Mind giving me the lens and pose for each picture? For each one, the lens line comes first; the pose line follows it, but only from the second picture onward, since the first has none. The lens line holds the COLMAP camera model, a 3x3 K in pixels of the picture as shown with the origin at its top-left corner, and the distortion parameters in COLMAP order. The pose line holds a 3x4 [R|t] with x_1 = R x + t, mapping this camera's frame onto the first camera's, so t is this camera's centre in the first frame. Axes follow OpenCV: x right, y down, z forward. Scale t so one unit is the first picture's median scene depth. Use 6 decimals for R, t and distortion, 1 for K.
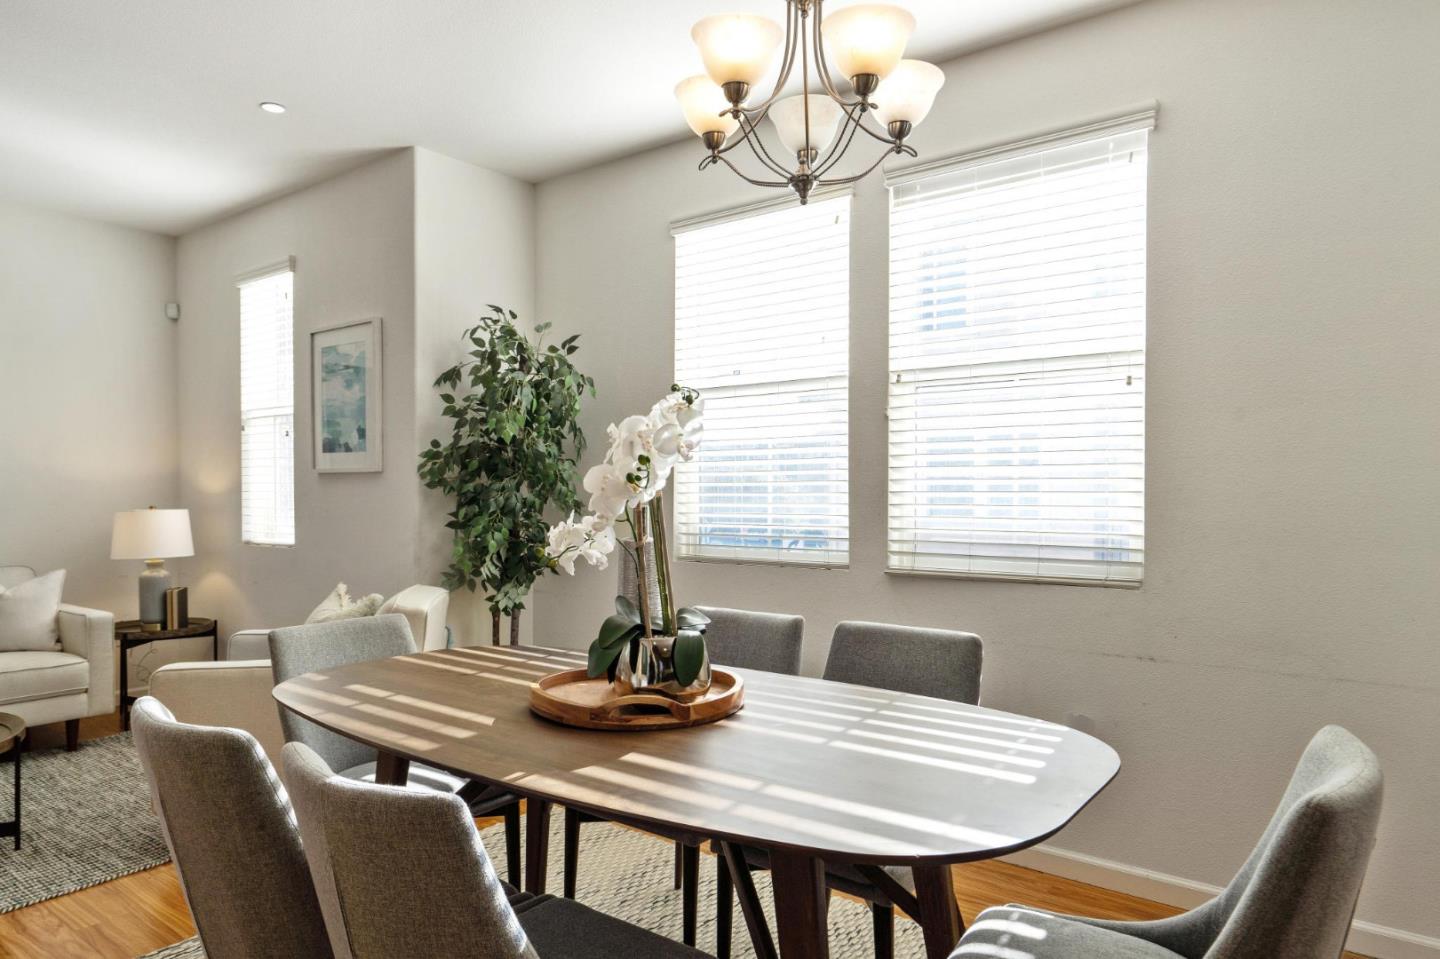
lens RADIAL K [[893.8, 0, 714.8], [0, 893.8, 499.8], [0, 0, 1]] dist [0.000391, -0.001598]
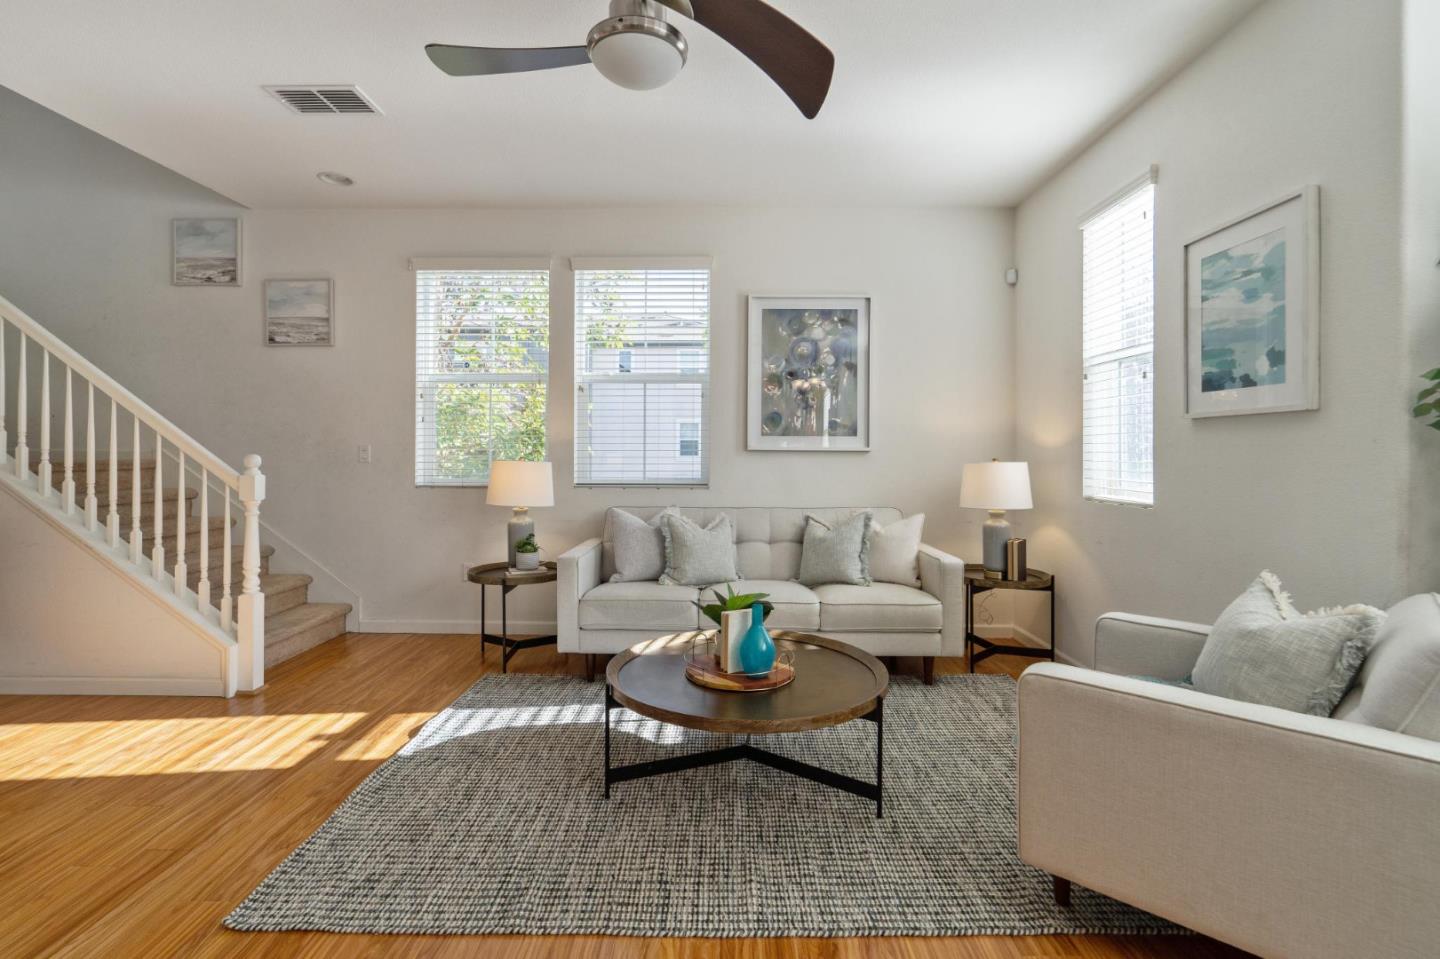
lens RADIAL K [[657.3, 0, 723.6], [0, 657.3, 453.1], [0, 0, 1]] dist [-0.002929, -0.000233]
pose [[0.602995, 0.003477, -0.797737, -0.229134], [-0.011416, 0.999926, -0.004270, 0.008453], [0.797663, 0.011682, 0.602990, 0.311717]]
